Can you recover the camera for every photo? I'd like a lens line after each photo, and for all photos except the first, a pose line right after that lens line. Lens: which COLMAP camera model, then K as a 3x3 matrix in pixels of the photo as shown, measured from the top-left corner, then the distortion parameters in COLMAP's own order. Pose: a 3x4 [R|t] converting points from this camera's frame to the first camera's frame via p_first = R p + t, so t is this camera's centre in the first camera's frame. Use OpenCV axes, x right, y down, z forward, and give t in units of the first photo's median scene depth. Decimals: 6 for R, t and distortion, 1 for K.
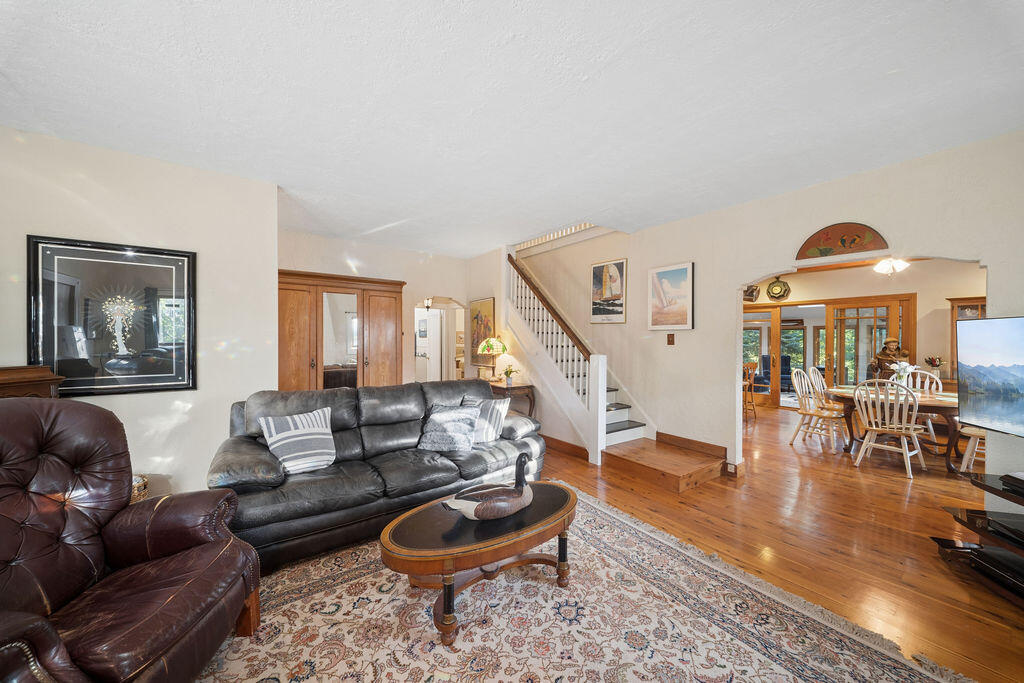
lens RADIAL K [[362.2, 0, 511.3], [0, 362.2, 339.0], [0, 0, 1]] dist [-0.002159, -0.000300]
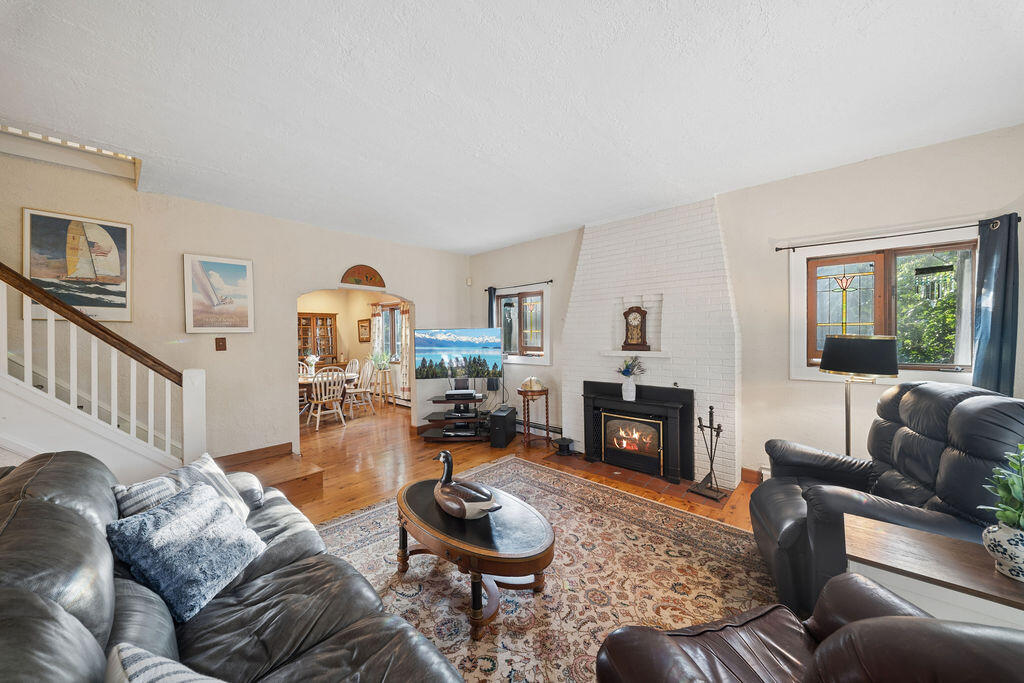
lens RADIAL K [[362.2, 0, 503.9], [0, 362.2, 338.4], [0, 0, 1]] dist [-0.002159, -0.000300]
pose [[-0.186567, -0.009731, 0.982394, -0.515319], [0.017527, 0.999759, 0.013232, -0.011819], [-0.982286, 0.019687, -0.186352, 0.507037]]
